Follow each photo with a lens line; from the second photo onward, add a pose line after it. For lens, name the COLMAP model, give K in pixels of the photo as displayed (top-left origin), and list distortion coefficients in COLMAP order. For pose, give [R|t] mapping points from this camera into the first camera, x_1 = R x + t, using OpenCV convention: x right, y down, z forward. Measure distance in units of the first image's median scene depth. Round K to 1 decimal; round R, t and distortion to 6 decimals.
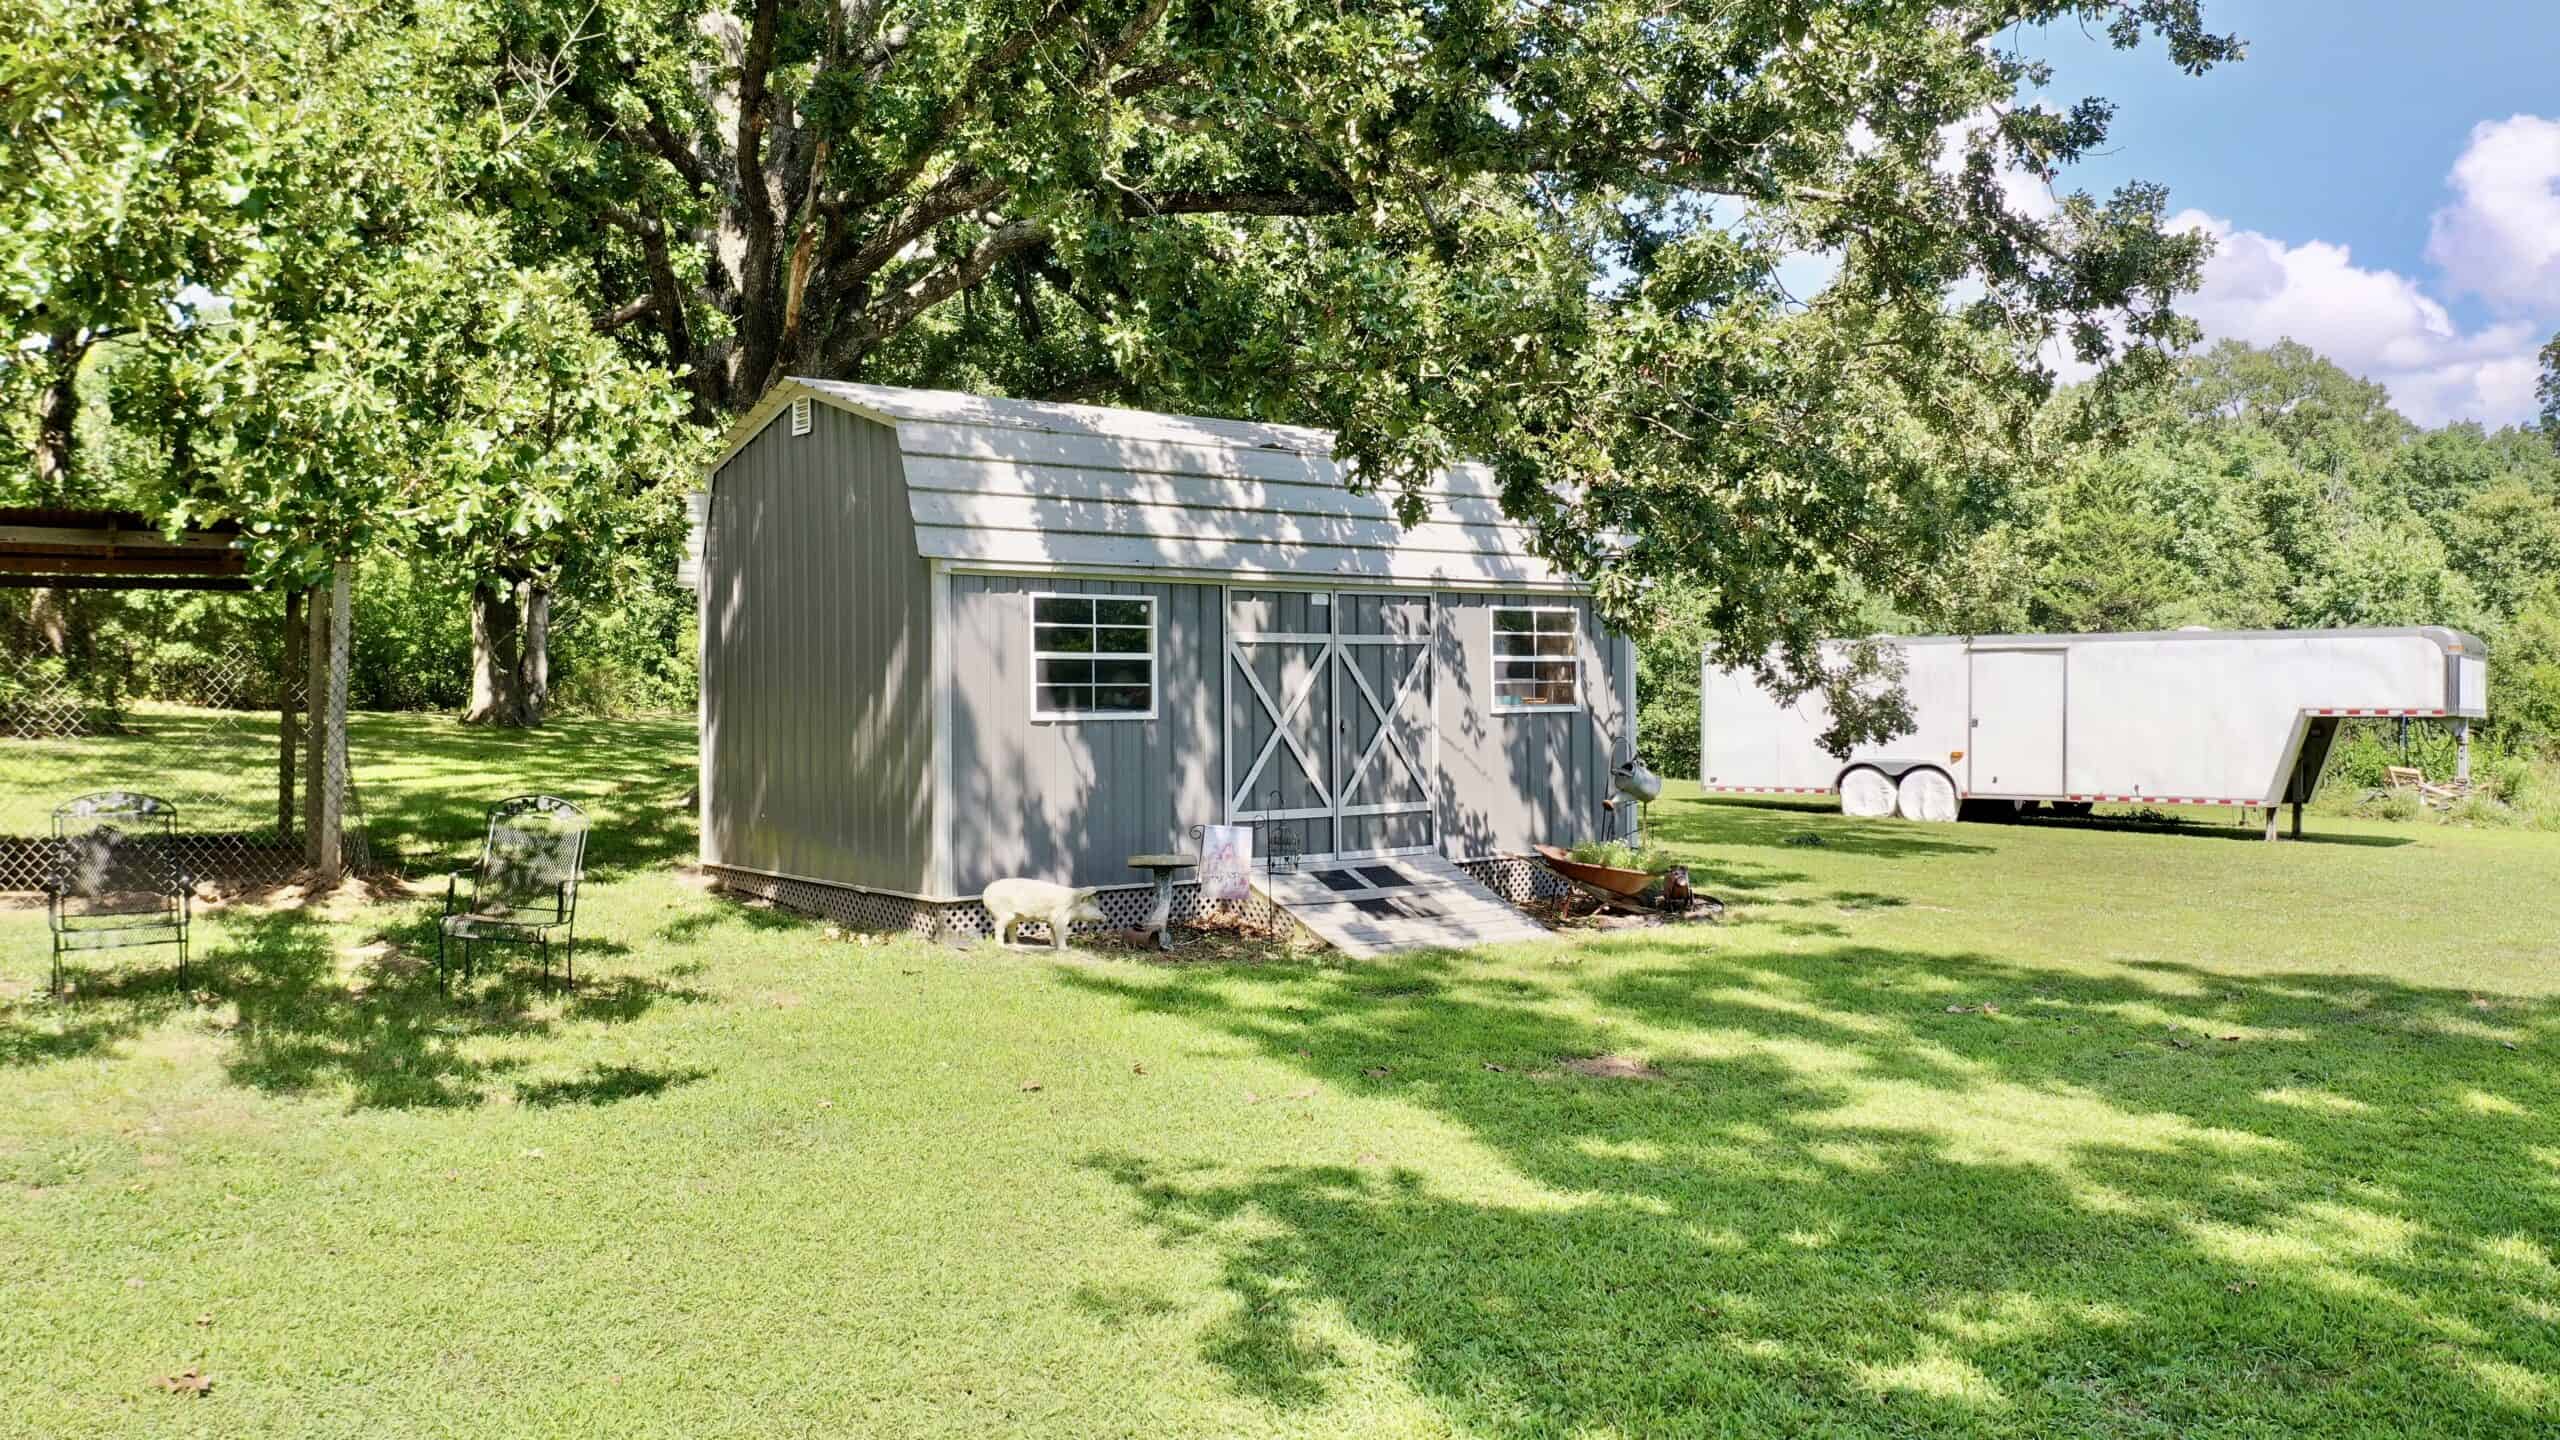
lens RADIAL K [[2032.4, 0, 1286.4], [0, 2032.4, 710.1], [0, 0, 1]] dist [0.003564, -0.004221]
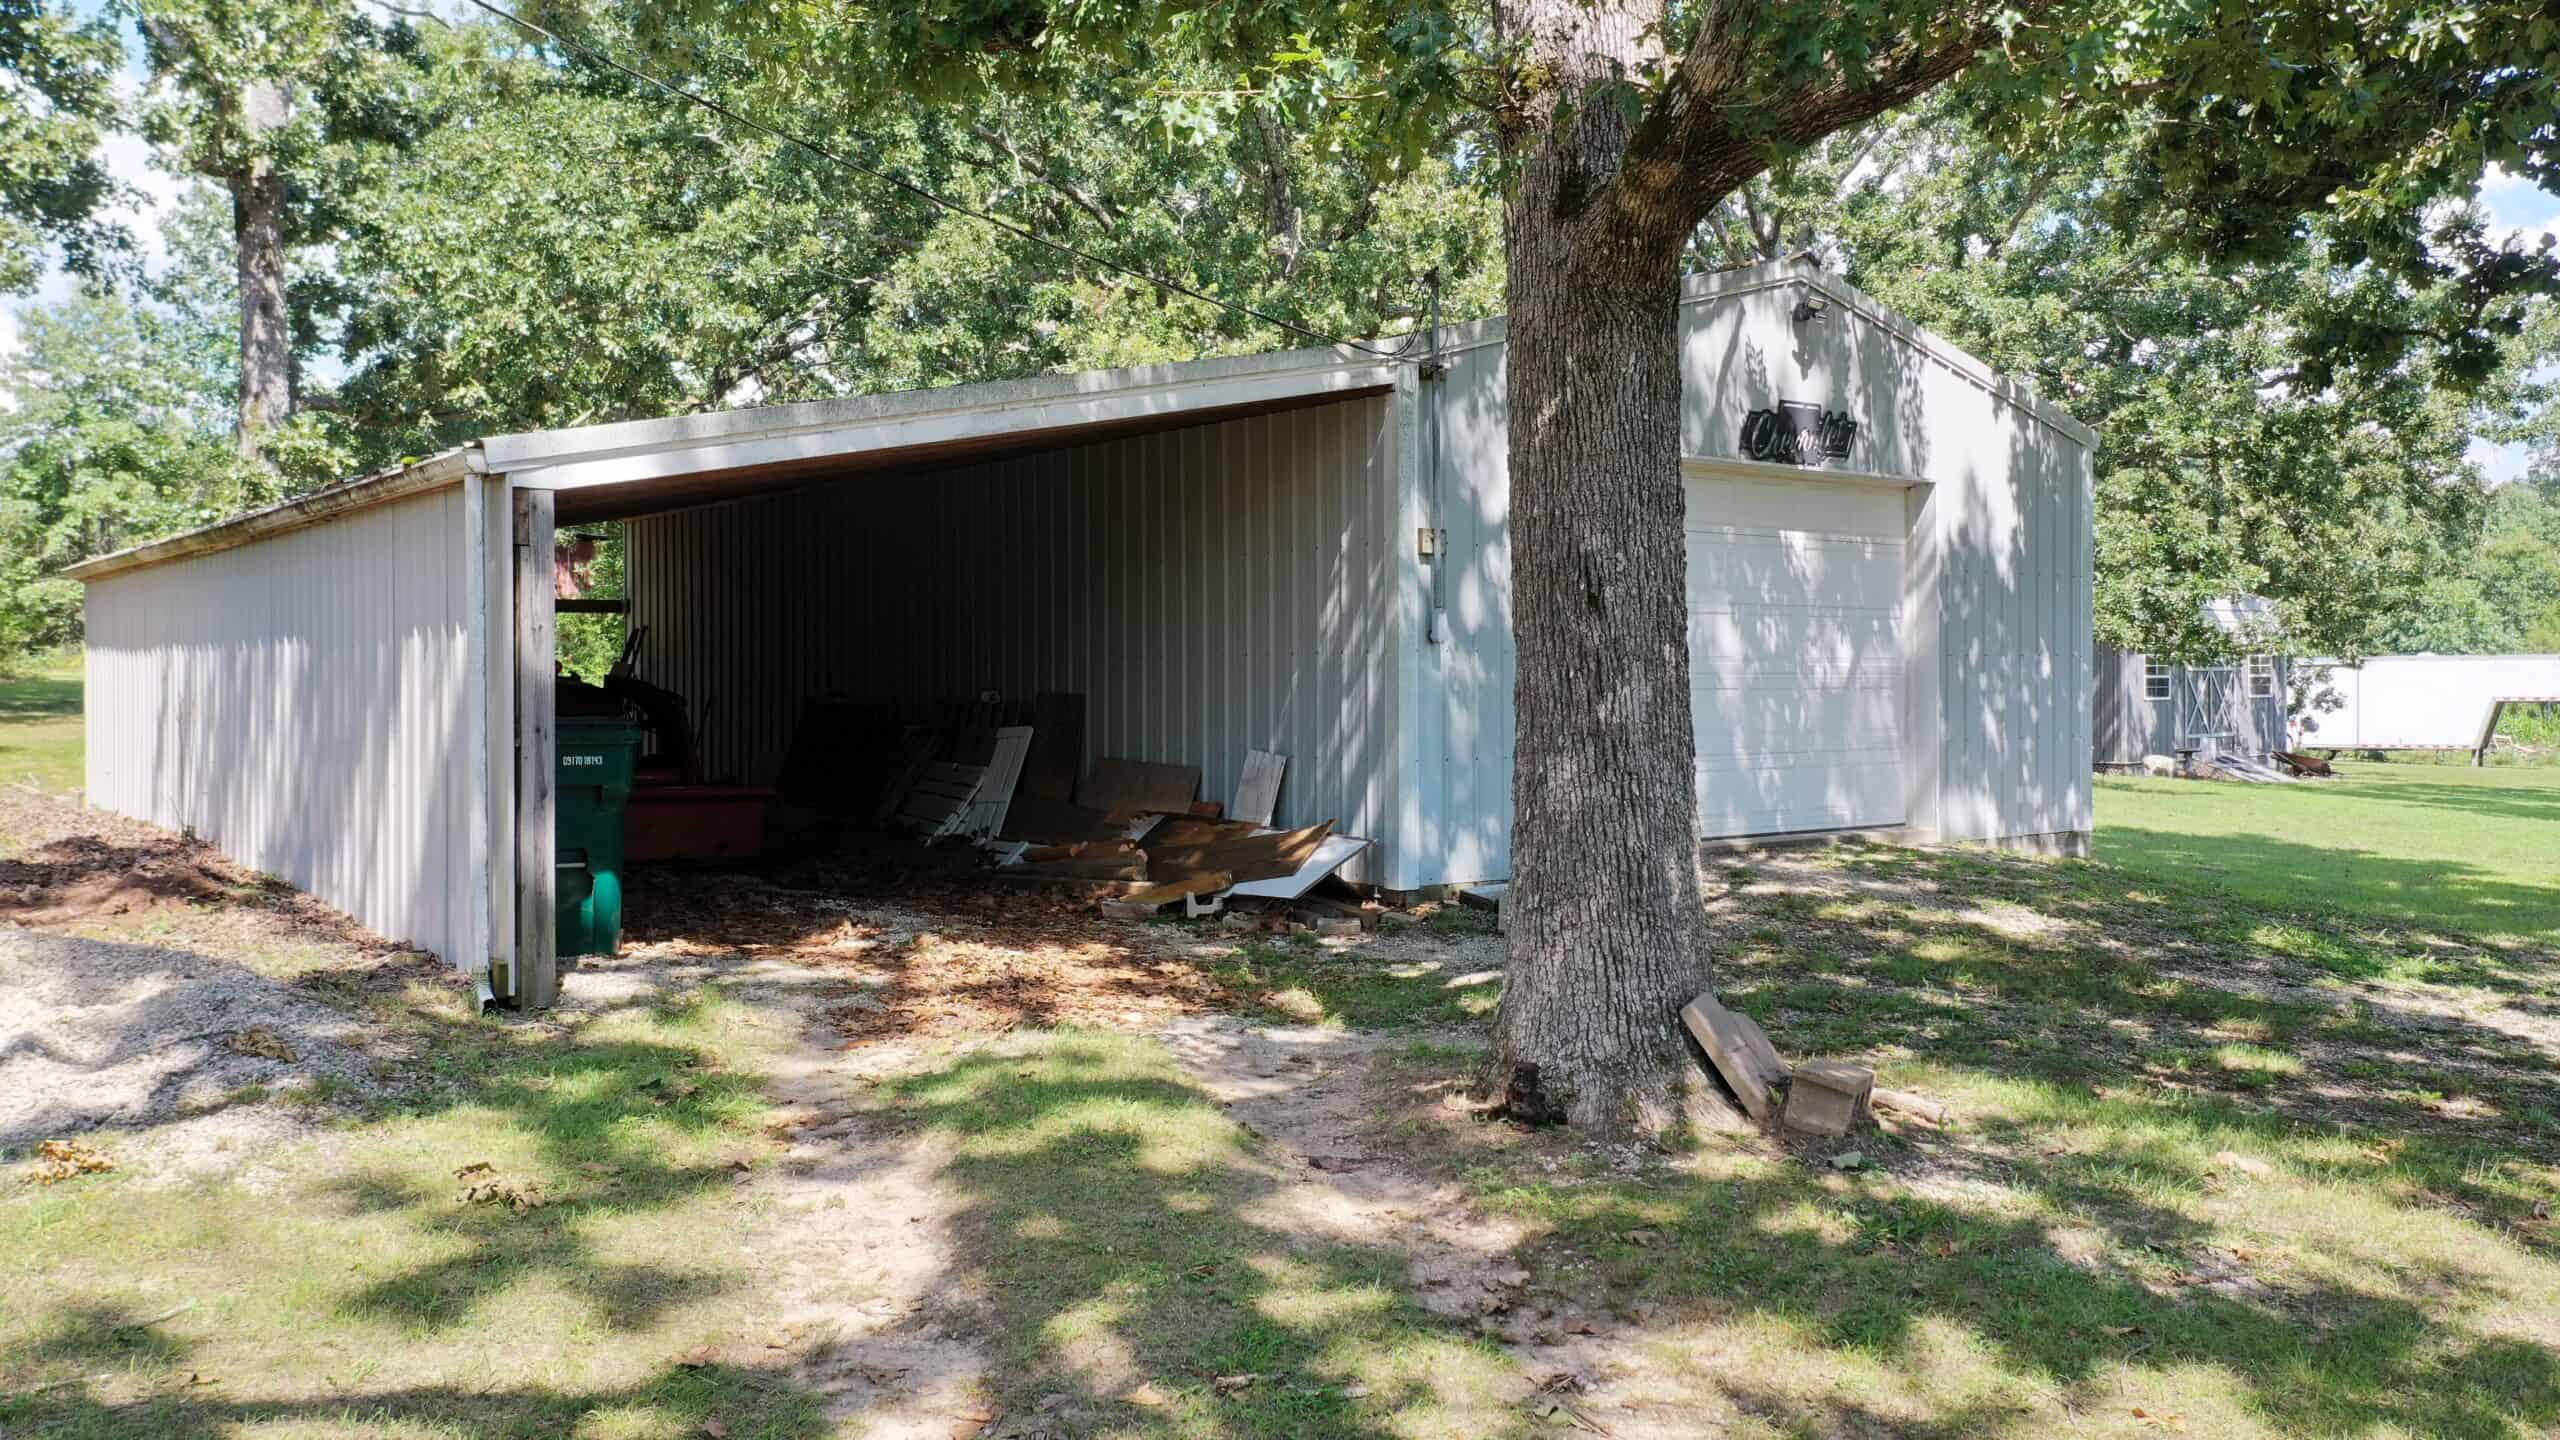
lens RADIAL K [[2032.4, 0, 1286.4], [0, 2032.4, 710.1], [0, 0, 1]] dist [0.003564, -0.004221]
pose [[0.999580, 0.000614, 0.028966, -0.689345], [-0.000709, 0.999994, 0.003268, 0.005357], [-0.028964, -0.003287, 0.999575, -0.878069]]
